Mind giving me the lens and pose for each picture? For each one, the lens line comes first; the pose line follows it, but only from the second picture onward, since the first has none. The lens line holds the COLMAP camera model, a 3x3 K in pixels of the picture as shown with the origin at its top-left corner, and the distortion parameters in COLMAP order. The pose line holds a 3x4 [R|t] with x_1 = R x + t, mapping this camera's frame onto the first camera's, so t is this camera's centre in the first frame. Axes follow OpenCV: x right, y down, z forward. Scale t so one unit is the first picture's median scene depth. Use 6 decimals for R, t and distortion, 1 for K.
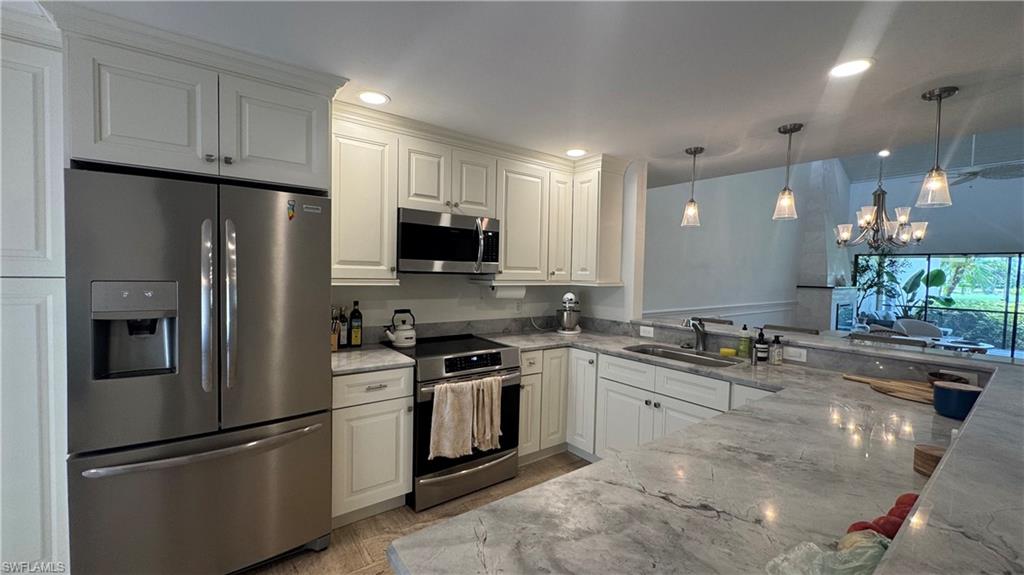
lens RADIAL K [[406.3, 0, 512.0], [0, 406.3, 287.5], [0, 0, 1]] dist [-0.003190, -0.000657]
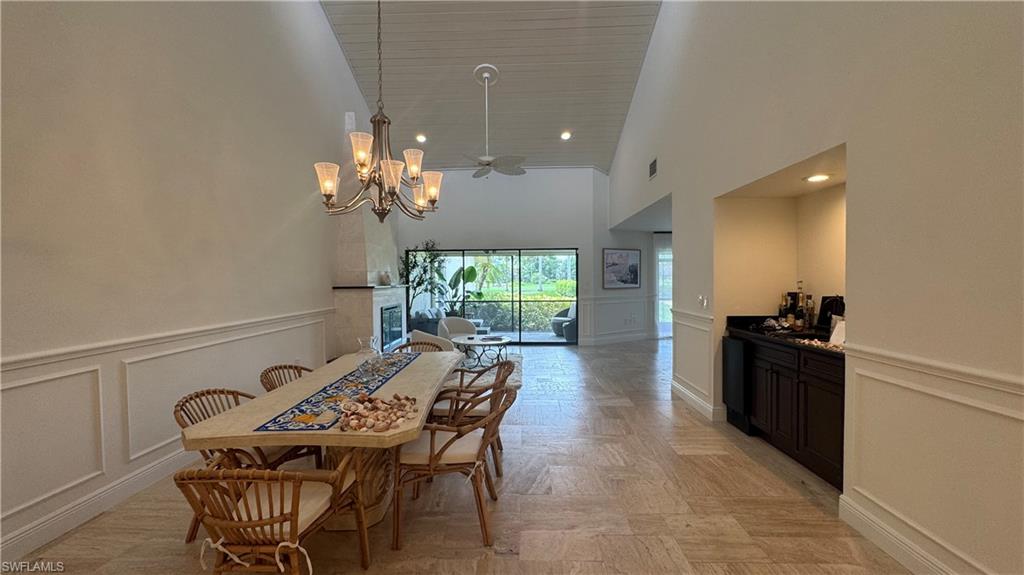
lens RADIAL K [[406.3, 0, 512.0], [0, 406.3, 287.5], [0, 0, 1]] dist [-0.003190, -0.000657]
pose [[0.620770, -0.044895, 0.782707, 0.747919], [0.055129, 0.998387, 0.013543, 0.010312], [-0.782052, 0.034743, 0.622244, 0.669594]]
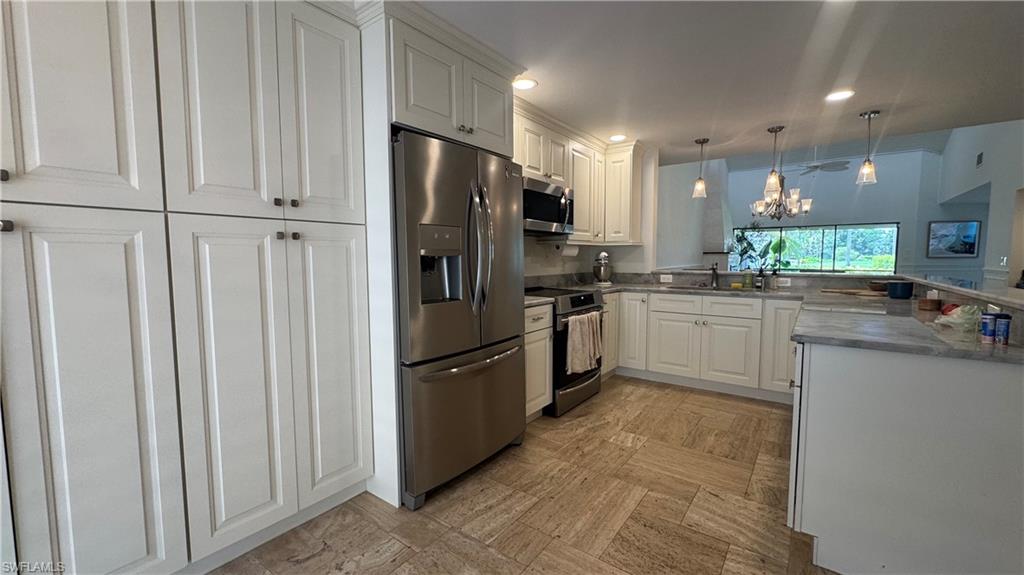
lens RADIAL K [[406.3, 0, 512.0], [0, 406.3, 287.5], [0, 0, 1]] dist [-0.003190, -0.000657]
pose [[0.960299, -0.047250, 0.274943, -0.503545], [0.036293, 0.998336, 0.044807, 0.059568], [-0.276602, -0.033050, 0.960416, -0.124633]]
